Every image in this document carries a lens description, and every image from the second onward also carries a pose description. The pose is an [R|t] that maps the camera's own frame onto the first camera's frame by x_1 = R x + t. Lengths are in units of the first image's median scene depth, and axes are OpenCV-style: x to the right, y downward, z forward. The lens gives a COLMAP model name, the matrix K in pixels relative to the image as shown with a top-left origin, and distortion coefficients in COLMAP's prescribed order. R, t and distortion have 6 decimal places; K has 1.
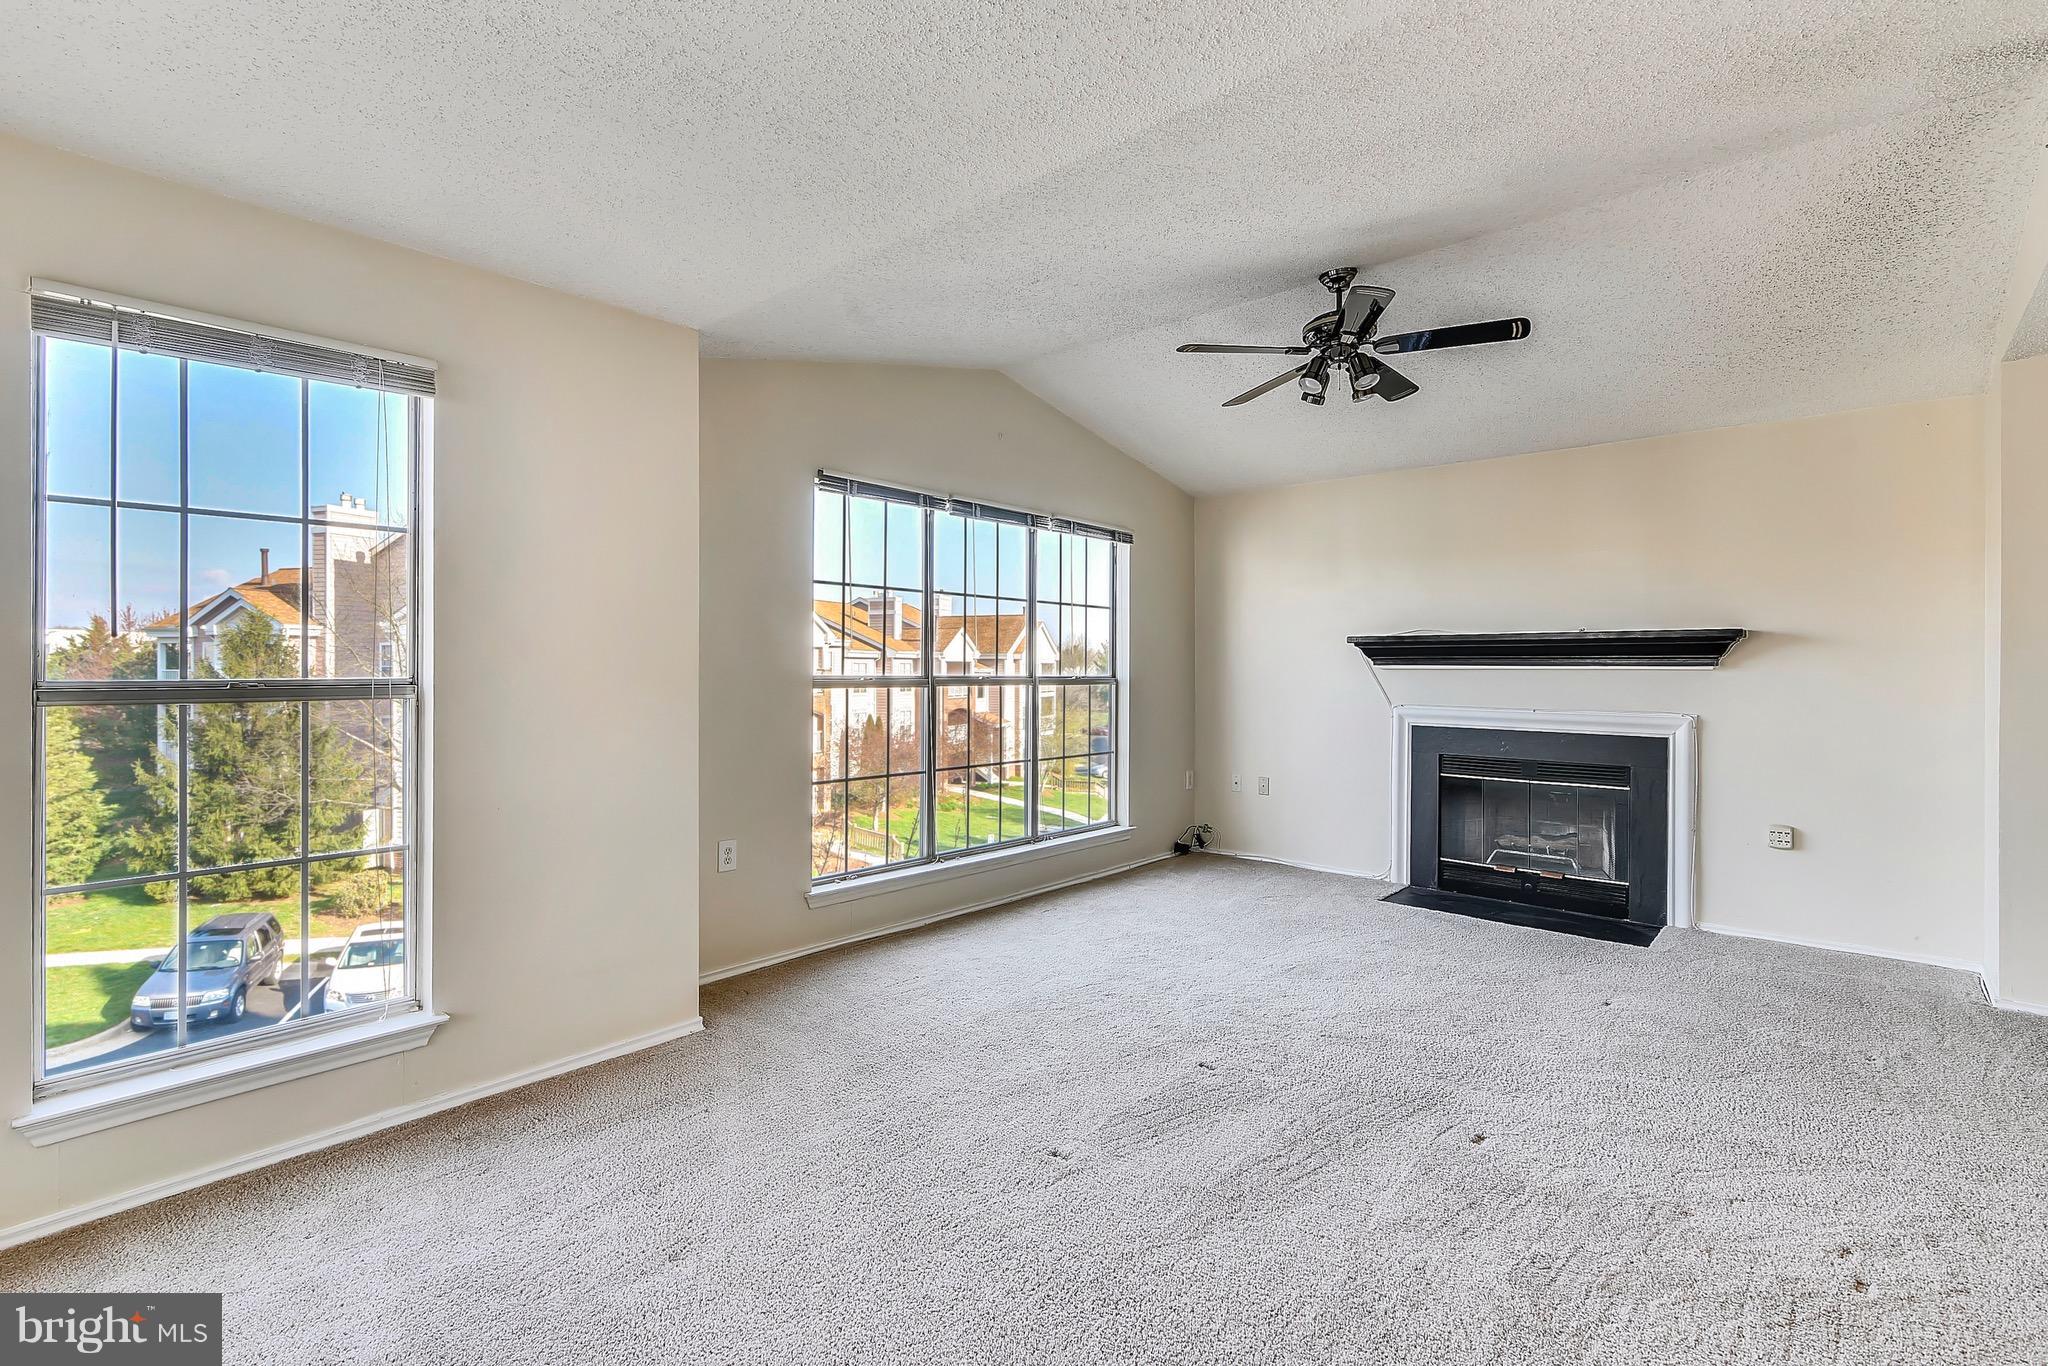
lens RADIAL K [[938.6, 0, 1017.1], [0, 938.6, 669.2], [0, 0, 1]] dist [-0.005408, 0.000198]
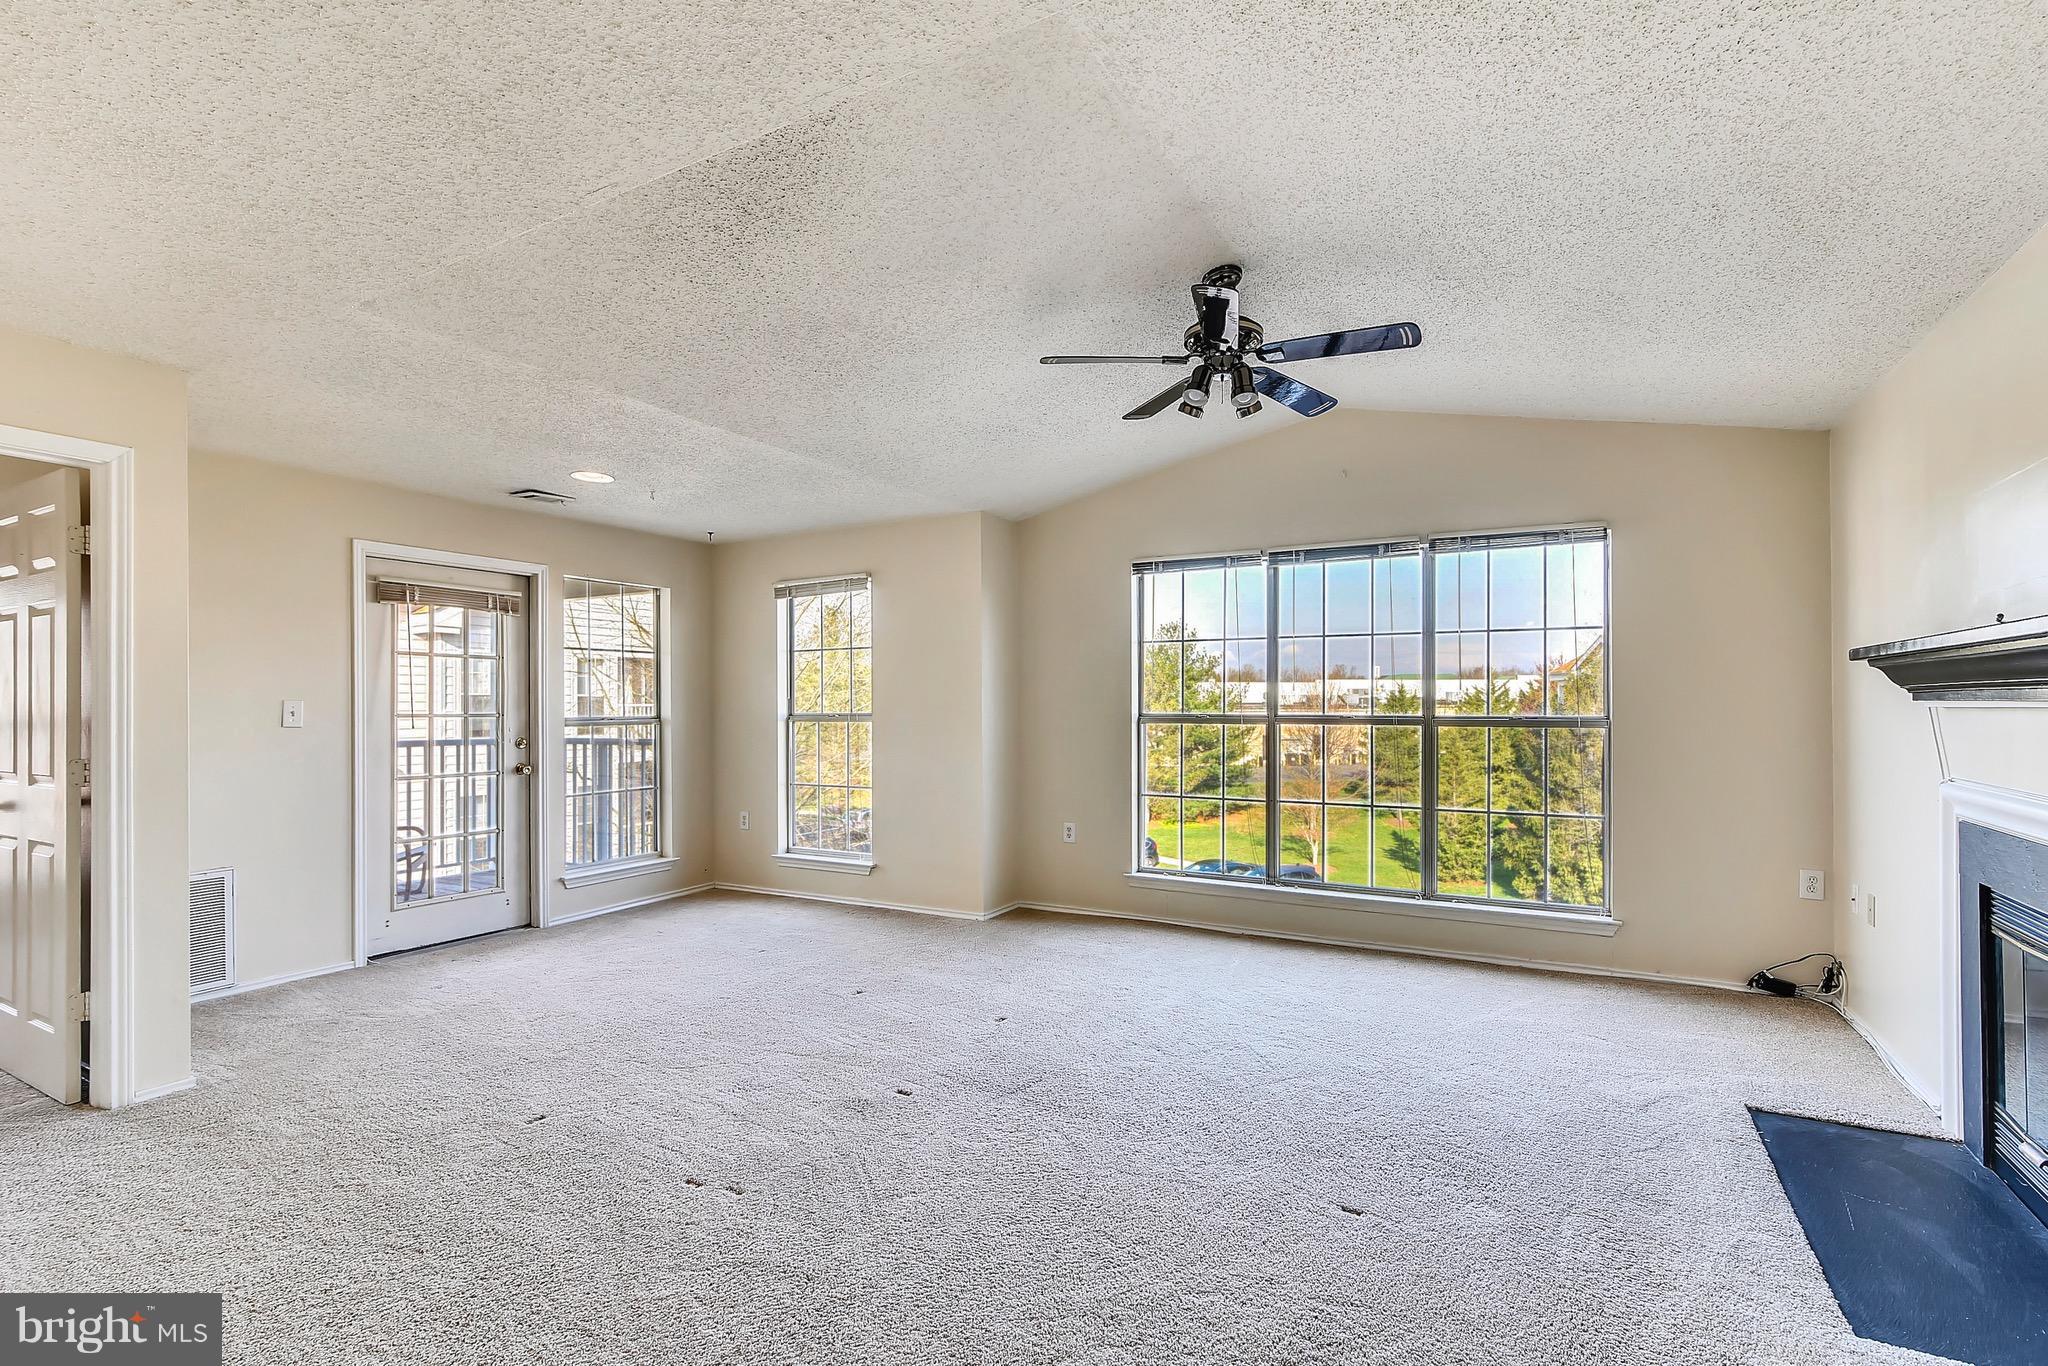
lens RADIAL K [[938.6, 0, 1010.7], [0, 938.6, 699.7], [0, 0, 1]] dist [-0.005408, 0.000198]
pose [[0.218654, -0.009062, -0.975760, 0.950374], [0.001582, 0.999959, -0.008932, -0.000934], [0.975801, 0.000410, 0.218660, 0.479598]]
